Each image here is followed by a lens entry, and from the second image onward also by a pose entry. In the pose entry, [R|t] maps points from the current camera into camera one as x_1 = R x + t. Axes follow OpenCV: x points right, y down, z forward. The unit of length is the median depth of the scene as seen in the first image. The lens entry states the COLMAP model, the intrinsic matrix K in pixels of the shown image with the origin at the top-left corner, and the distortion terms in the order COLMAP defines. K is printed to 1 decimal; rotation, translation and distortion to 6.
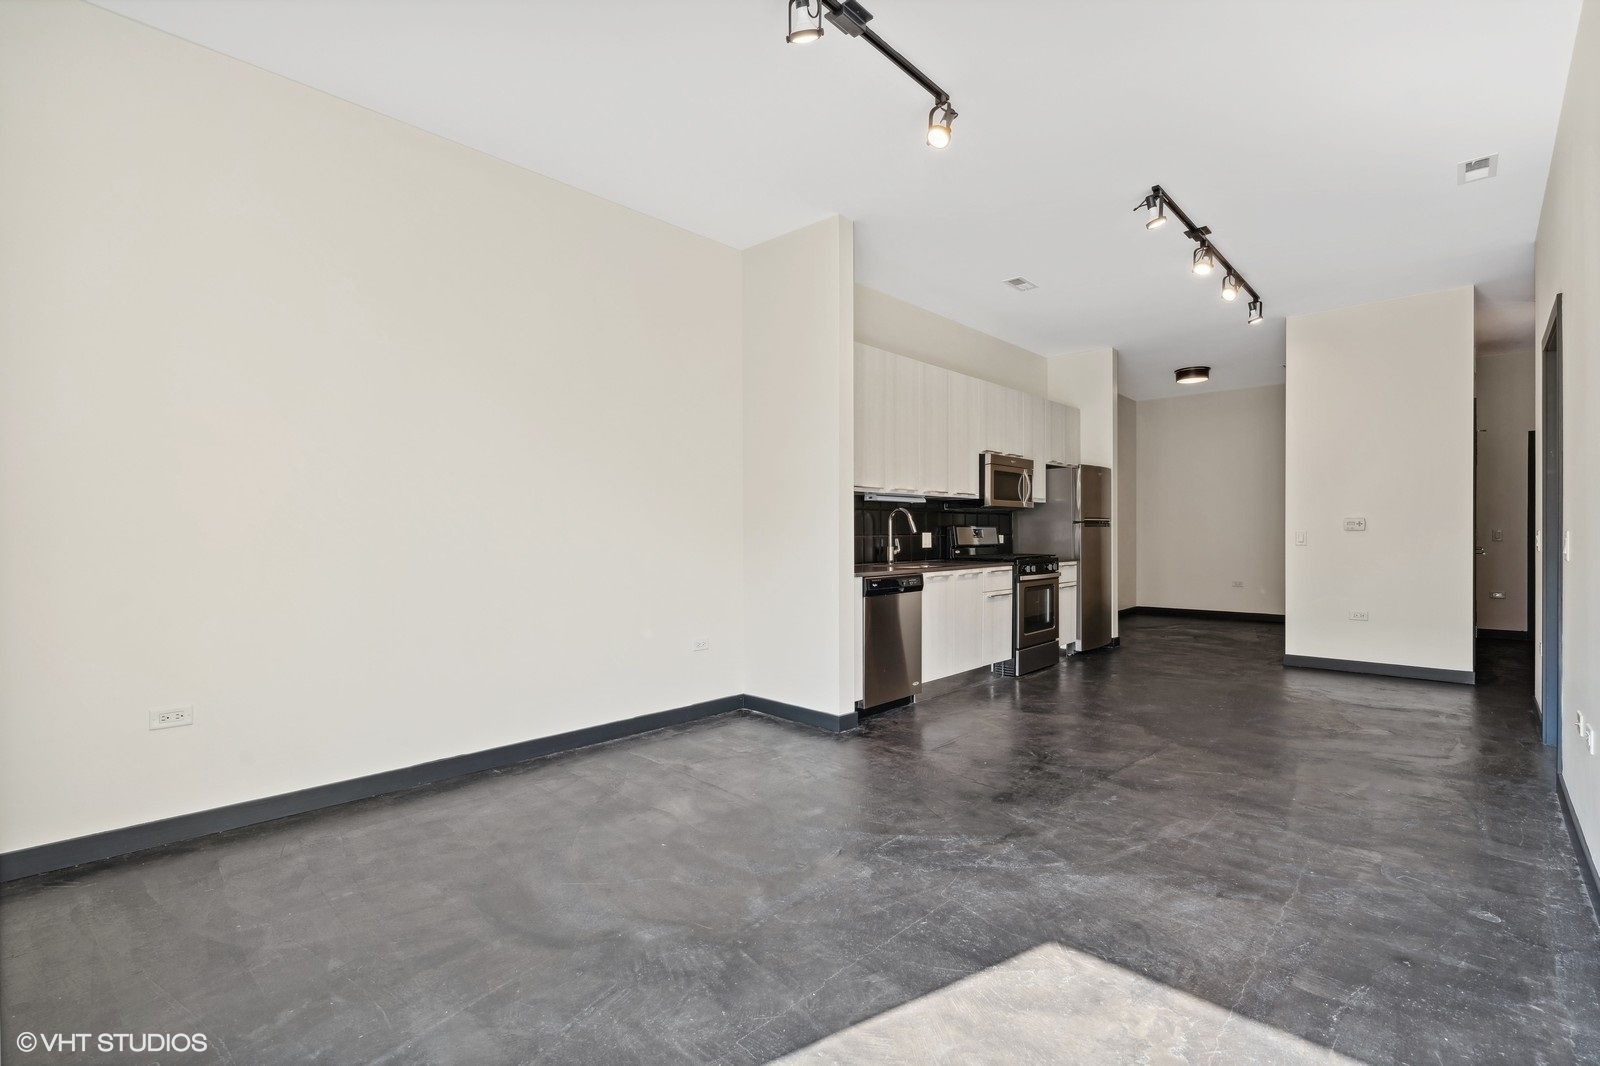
lens RADIAL K [[726.0, 0, 807.4], [0, 726.0, 539.1], [0, 0, 1]] dist [-0.001059, 0.001684]
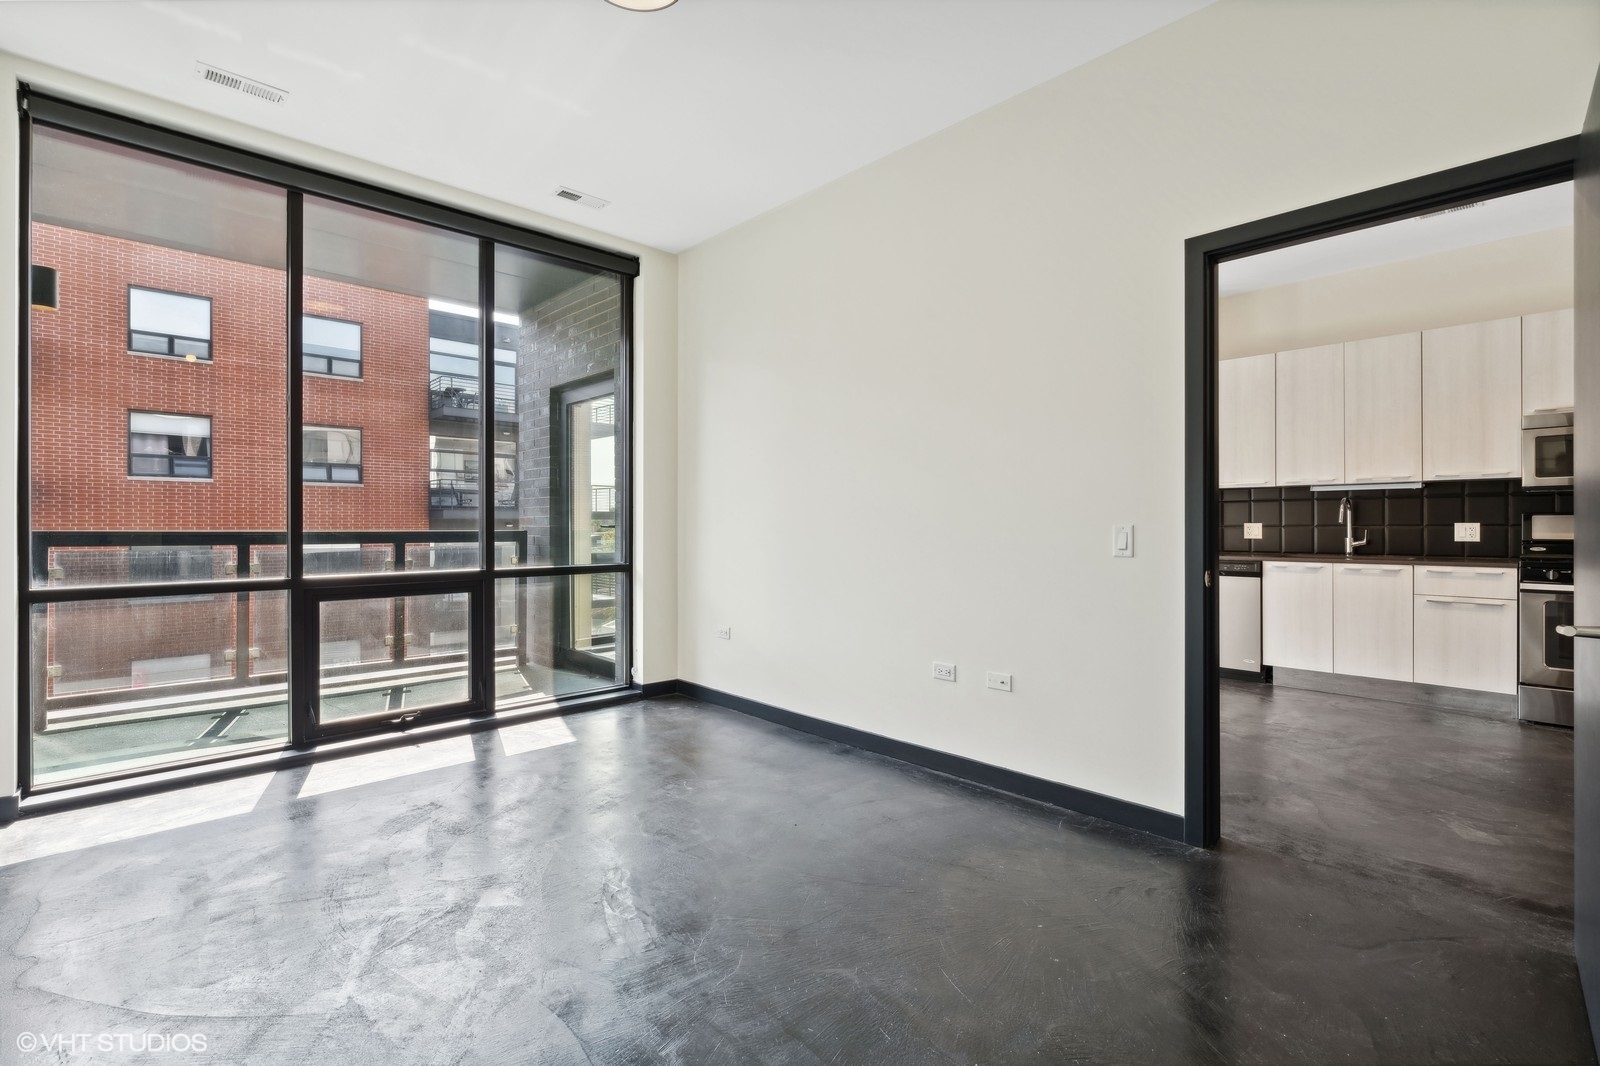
lens RADIAL K [[726.0, 0, 799.1], [0, 726.0, 522.5], [0, 0, 1]] dist [-0.001059, 0.001684]
pose [[-0.074275, 0.002188, -0.997235, 1.075179], [-0.003960, 0.999989, 0.002489, -0.009088], [0.997230, 0.004134, -0.074265, 0.329251]]
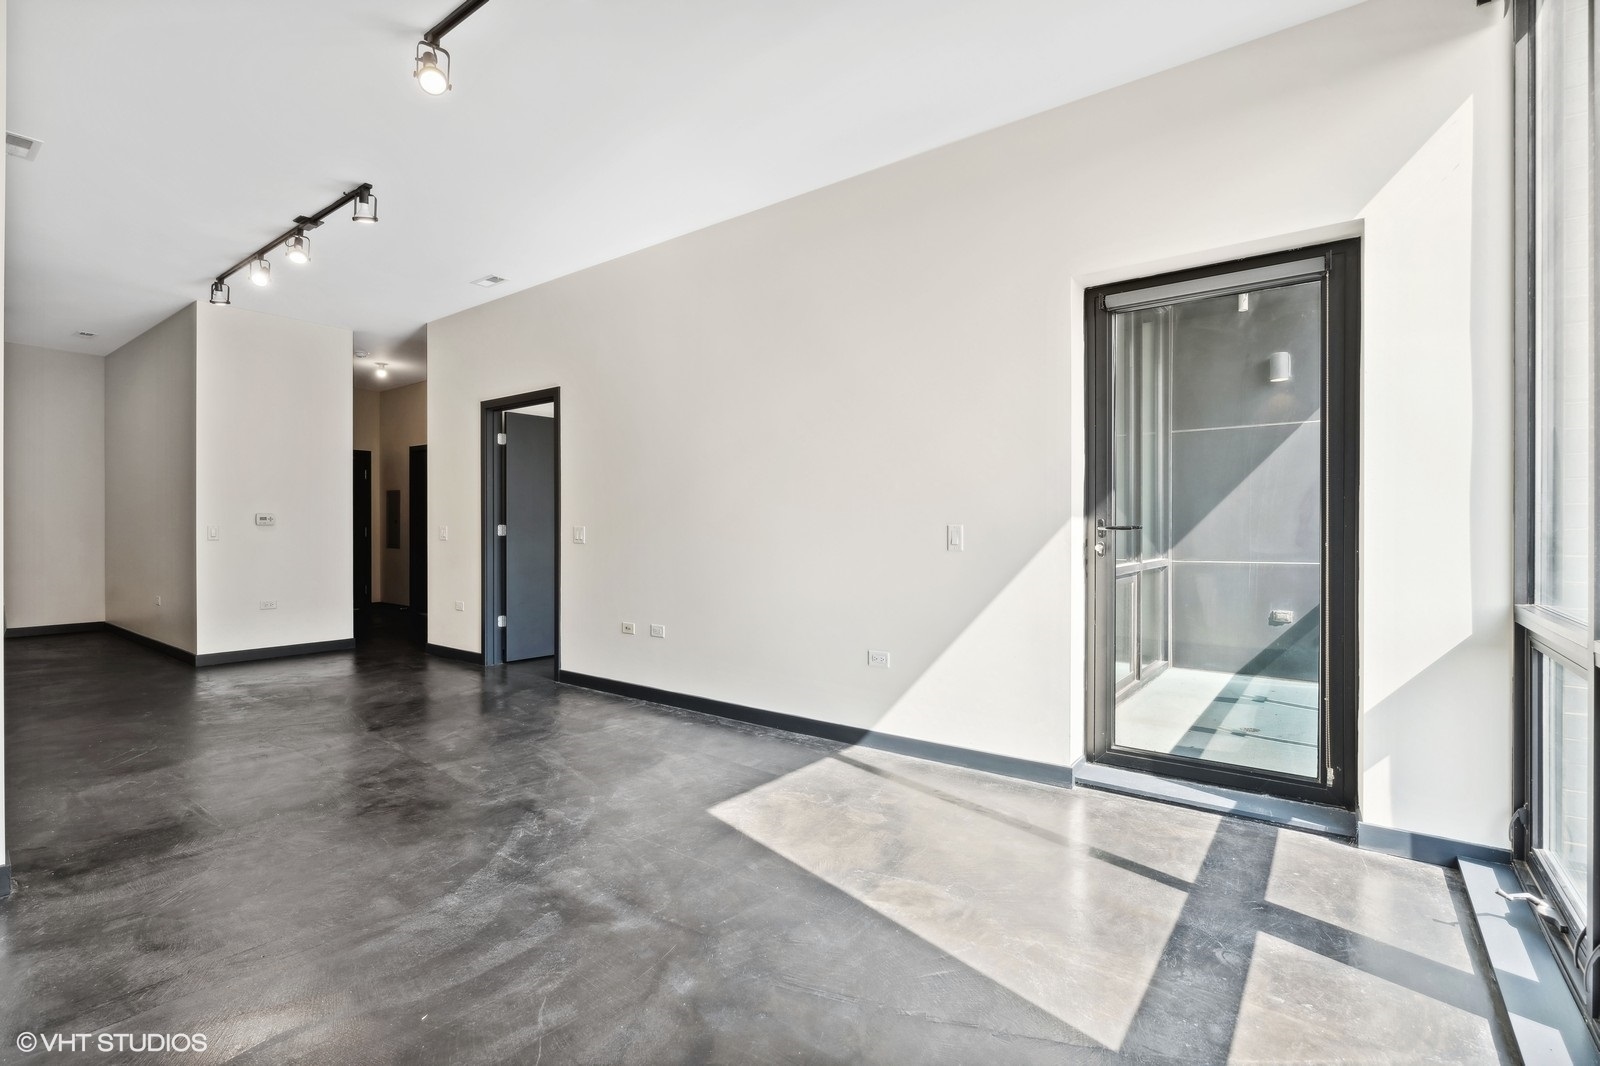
lens RADIAL K [[726.0, 0, 792.8], [0, 726.0, 533.0], [0, 0, 1]] dist [-0.001059, 0.001684]
pose [[-0.091282, -0.004024, 0.995817, -0.382272], [0.005936, 0.999972, 0.004585, -0.000869], [-0.995807, 0.006329, -0.091256, 0.328393]]
